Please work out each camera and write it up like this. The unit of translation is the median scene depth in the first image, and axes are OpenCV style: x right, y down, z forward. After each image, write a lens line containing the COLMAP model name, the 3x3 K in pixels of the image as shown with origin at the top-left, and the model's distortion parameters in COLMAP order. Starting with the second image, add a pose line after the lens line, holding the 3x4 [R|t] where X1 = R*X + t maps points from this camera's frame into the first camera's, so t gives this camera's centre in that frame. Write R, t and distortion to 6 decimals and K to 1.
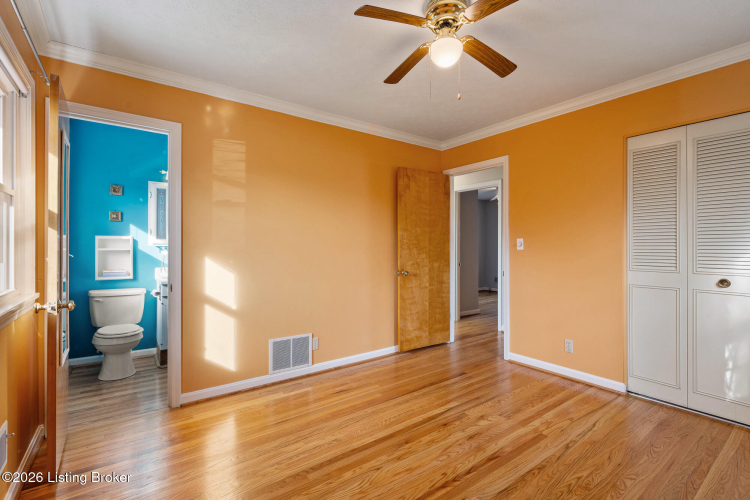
lens RADIAL K [[335.3, 0, 368.3], [0, 335.3, 245.8], [0, 0, 1]] dist [-0.004100, -0.000801]
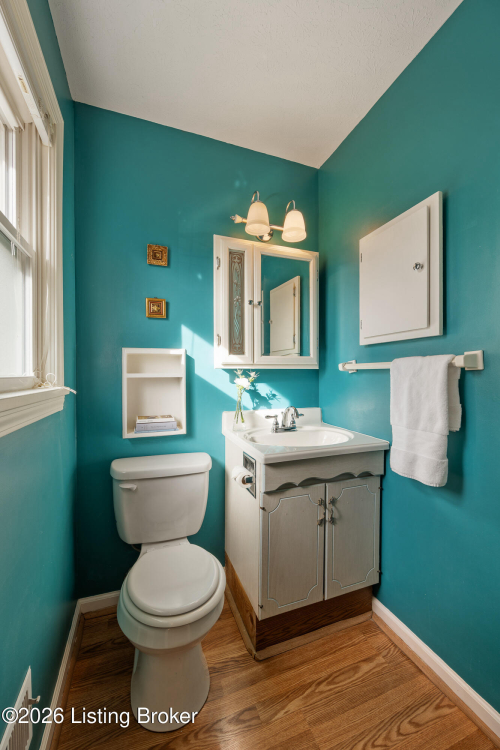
lens RADIAL K [[300.3, 0, 255.5], [0, 300.3, 375.7], [0, 0, 1]] dist [-0.006063, -0.000568]
pose [[0.963035, 0.004156, -0.269345, -0.496587], [0.000399, 0.999858, 0.016853, 0.003109], [0.269377, -0.016338, 0.962896, 0.611824]]
